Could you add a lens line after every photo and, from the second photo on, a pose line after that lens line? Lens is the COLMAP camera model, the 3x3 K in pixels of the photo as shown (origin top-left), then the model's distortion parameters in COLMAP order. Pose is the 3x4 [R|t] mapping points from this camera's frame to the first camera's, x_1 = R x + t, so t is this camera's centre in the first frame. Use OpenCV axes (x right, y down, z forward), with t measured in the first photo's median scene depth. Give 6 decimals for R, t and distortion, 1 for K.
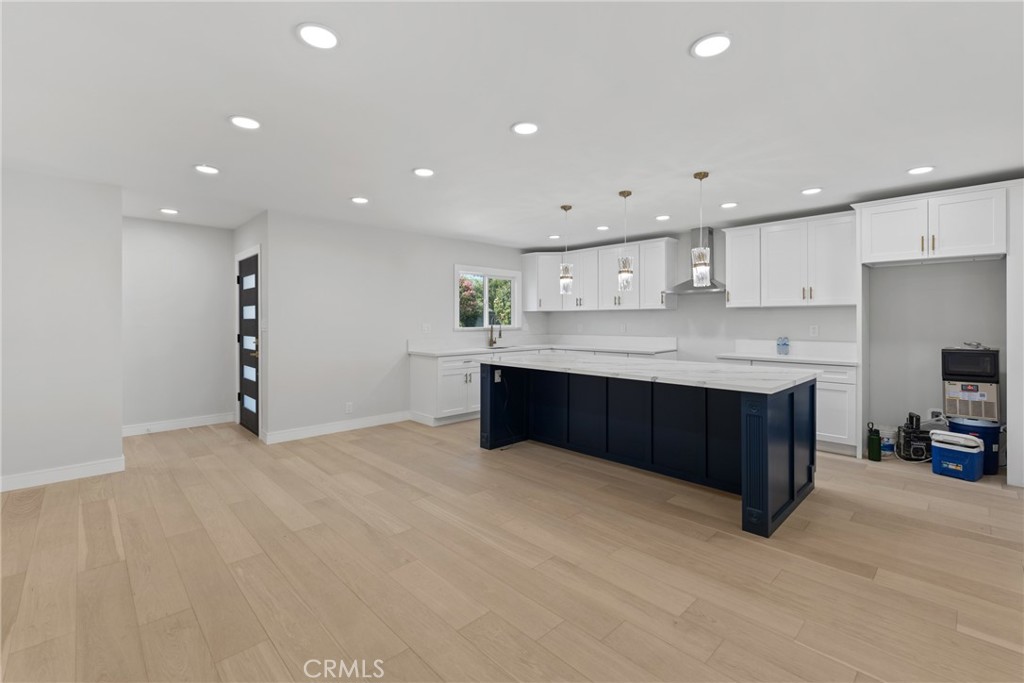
lens RADIAL K [[432.6, 0, 509.1], [0, 432.6, 333.1], [0, 0, 1]] dist [0.003662, 0.000232]
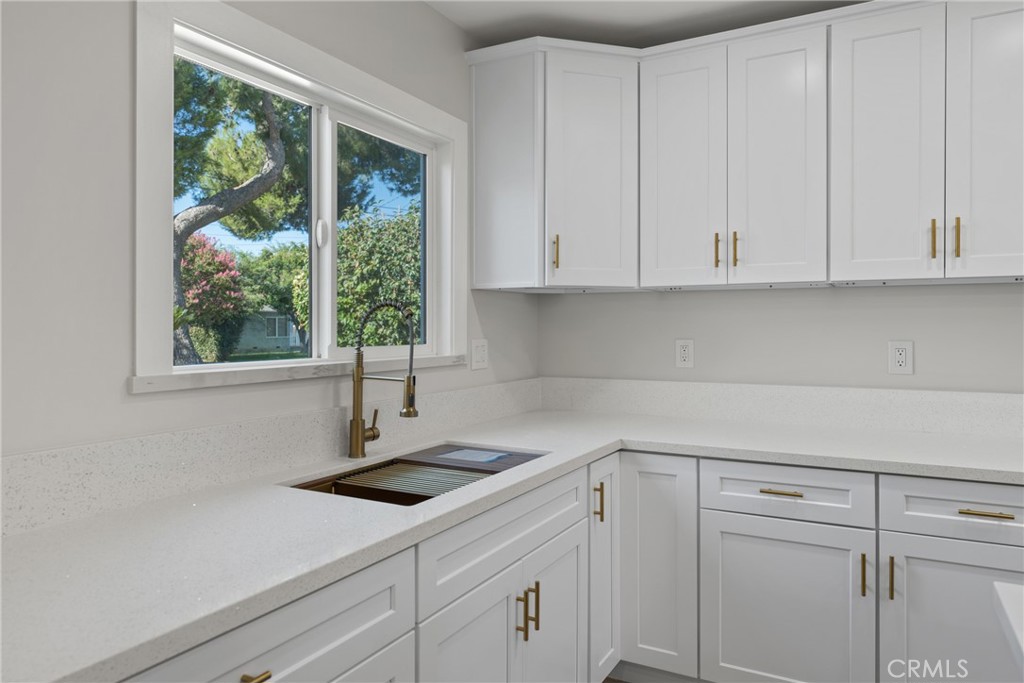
lens RADIAL K [[688.5, 0, 513.9], [0, 688.5, 339.5], [0, 0, 1]] dist [0.006896, 0.001539]
pose [[0.954864, -0.003254, 0.297025, -0.062195], [0.006988, 0.999909, -0.011510, -0.017678], [-0.296961, 0.013066, 0.954800, 0.645742]]
